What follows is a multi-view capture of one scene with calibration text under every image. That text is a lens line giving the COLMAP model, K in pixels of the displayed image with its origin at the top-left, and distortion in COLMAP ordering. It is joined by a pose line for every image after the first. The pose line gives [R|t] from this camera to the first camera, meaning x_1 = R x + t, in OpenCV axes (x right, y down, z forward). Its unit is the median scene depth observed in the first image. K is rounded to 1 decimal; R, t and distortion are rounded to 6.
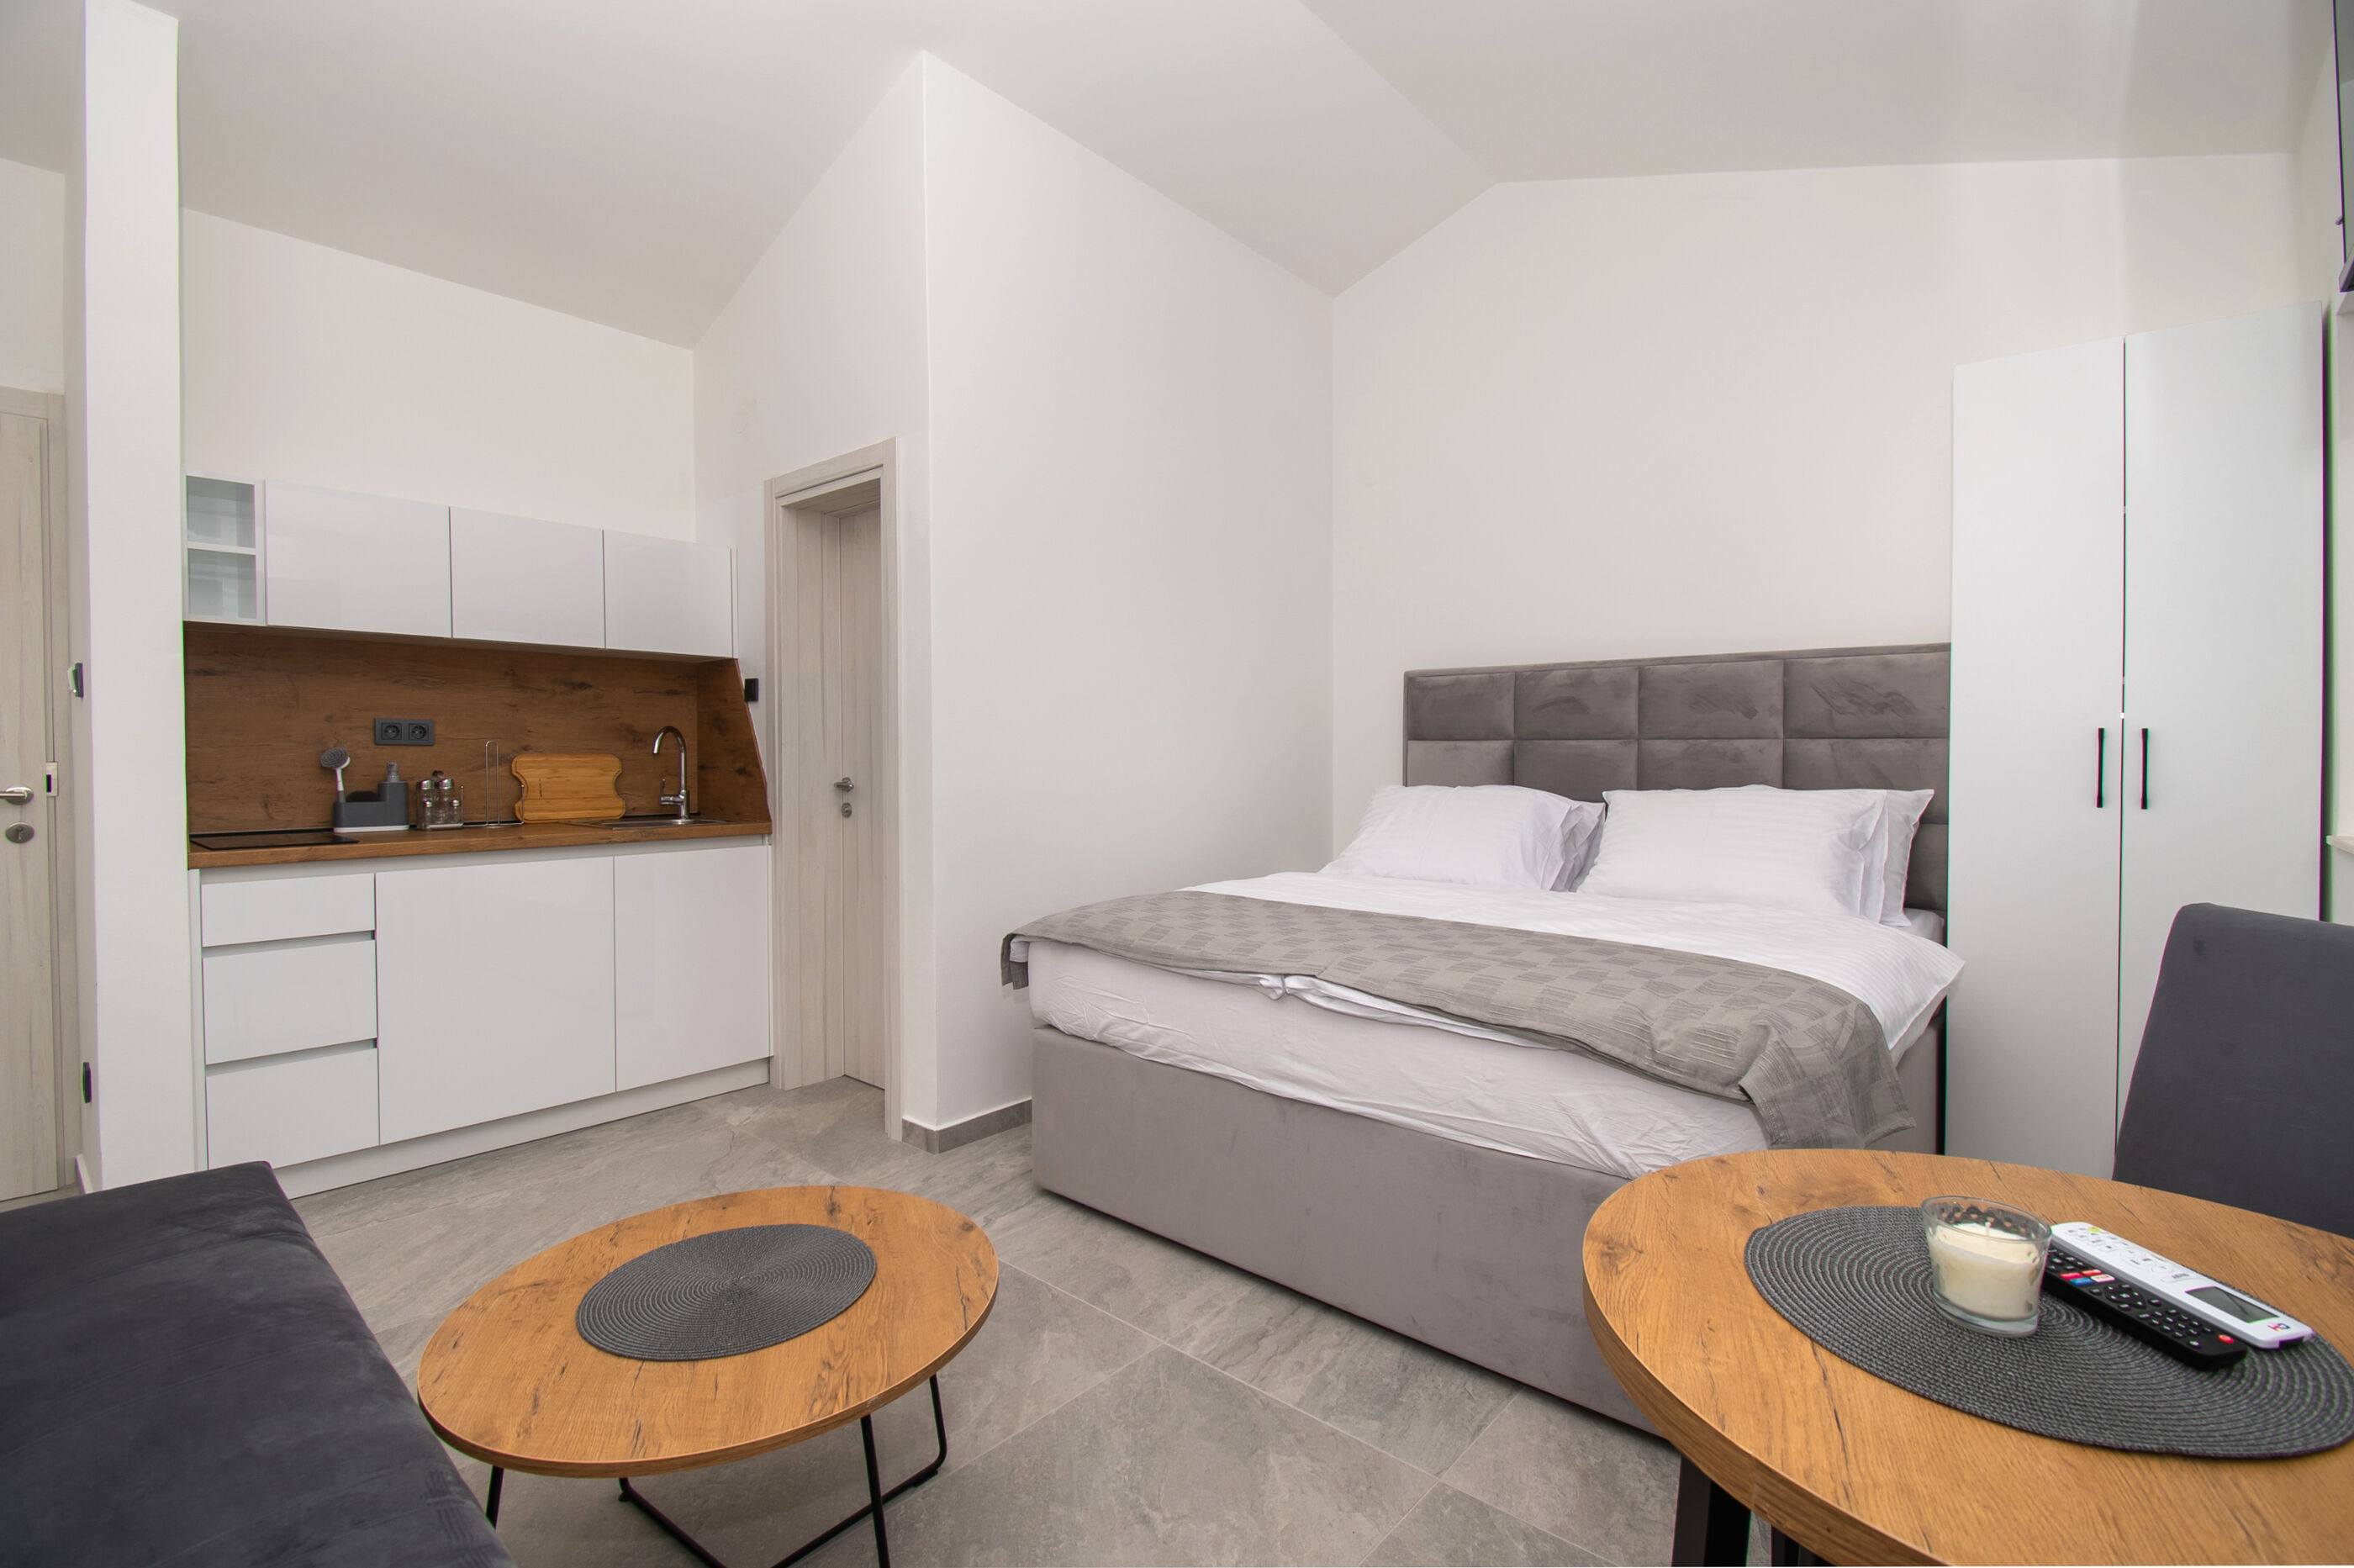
lens RADIAL K [[1060.3, 0, 1167.3], [0, 1060.3, 783.5], [0, 0, 1]] dist [-0.001567, -0.010347]
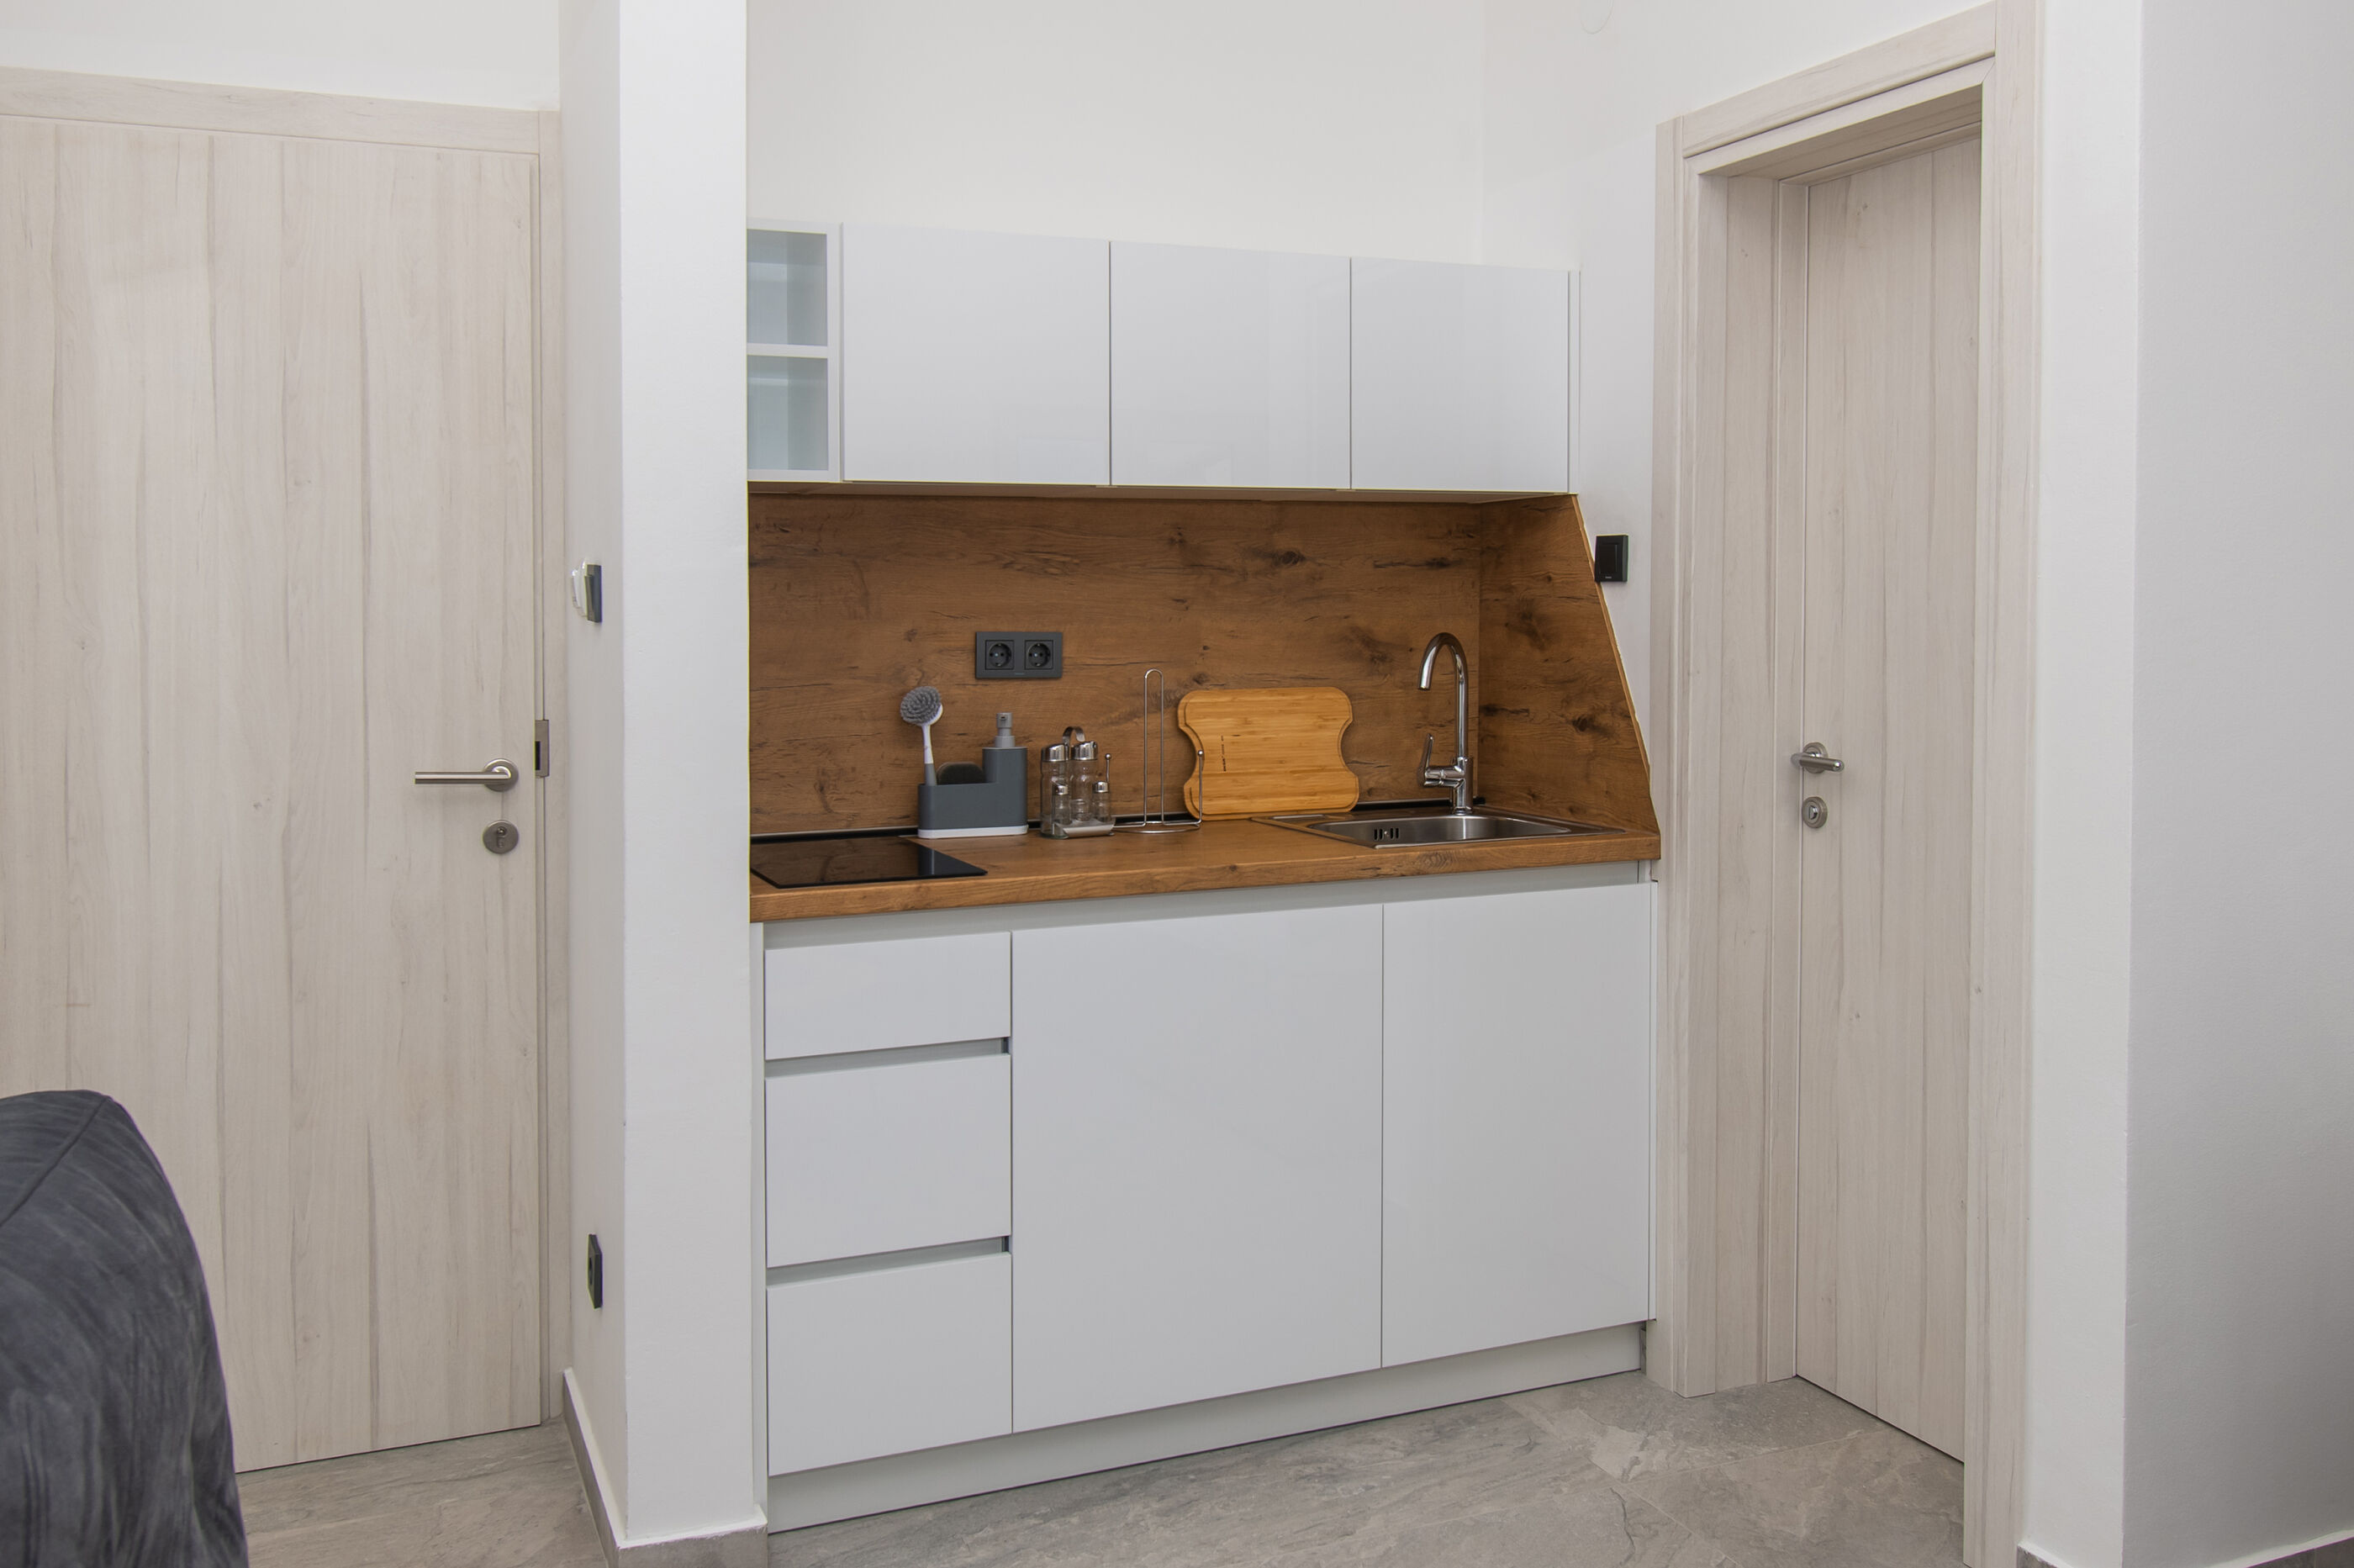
lens RADIAL K [[1960.3, 0, 1149.2], [0, 1960.3, 667.0], [0, 0, 1]] dist [0.011655, 0.004456]
pose [[0.895214, 0.003787, -0.445621, -0.211726], [-0.001639, 0.999985, 0.005206, -0.050300], [0.445634, -0.003930, 0.895207, 0.115919]]
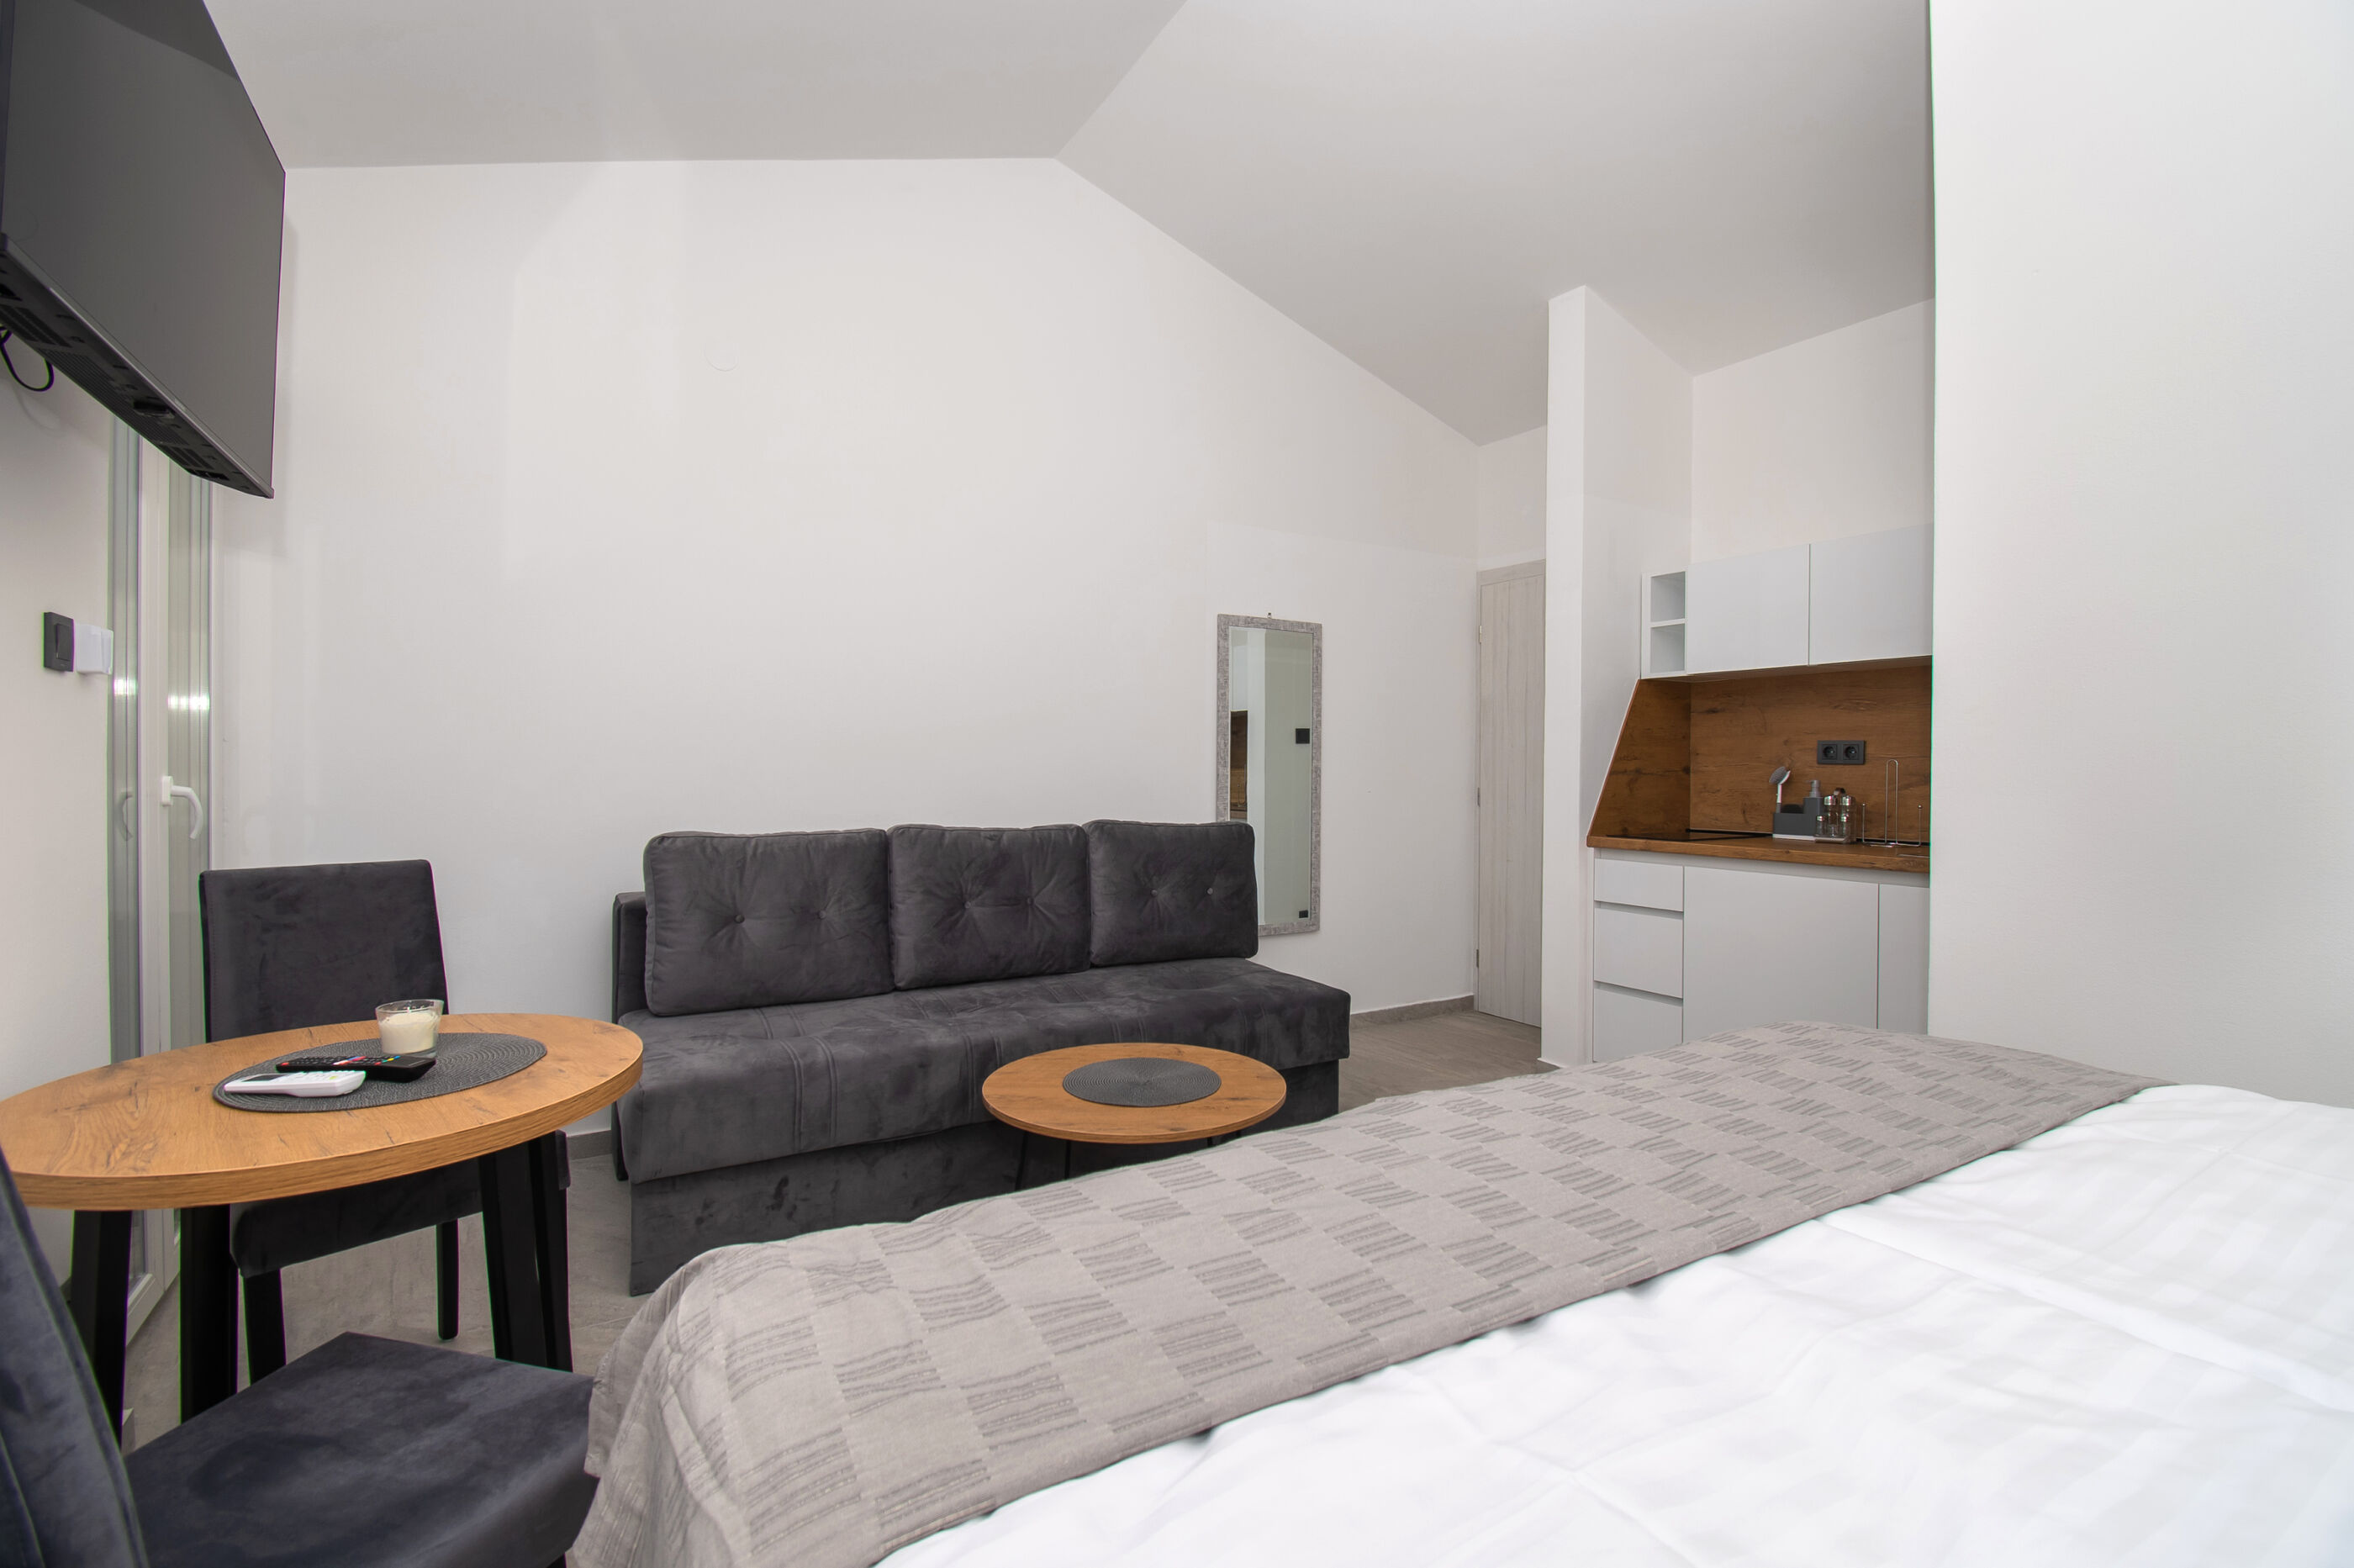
lens RADIAL K [[1060.3, 0, 1211.6], [0, 1060.3, 796.1], [0, 0, 1]] dist [-0.001567, -0.010347]
pose [[-0.284734, 0.025824, -0.958259, 0.541236], [-0.035012, 0.998690, 0.037317, -0.023053], [0.957967, 0.044176, -0.283457, 0.722258]]
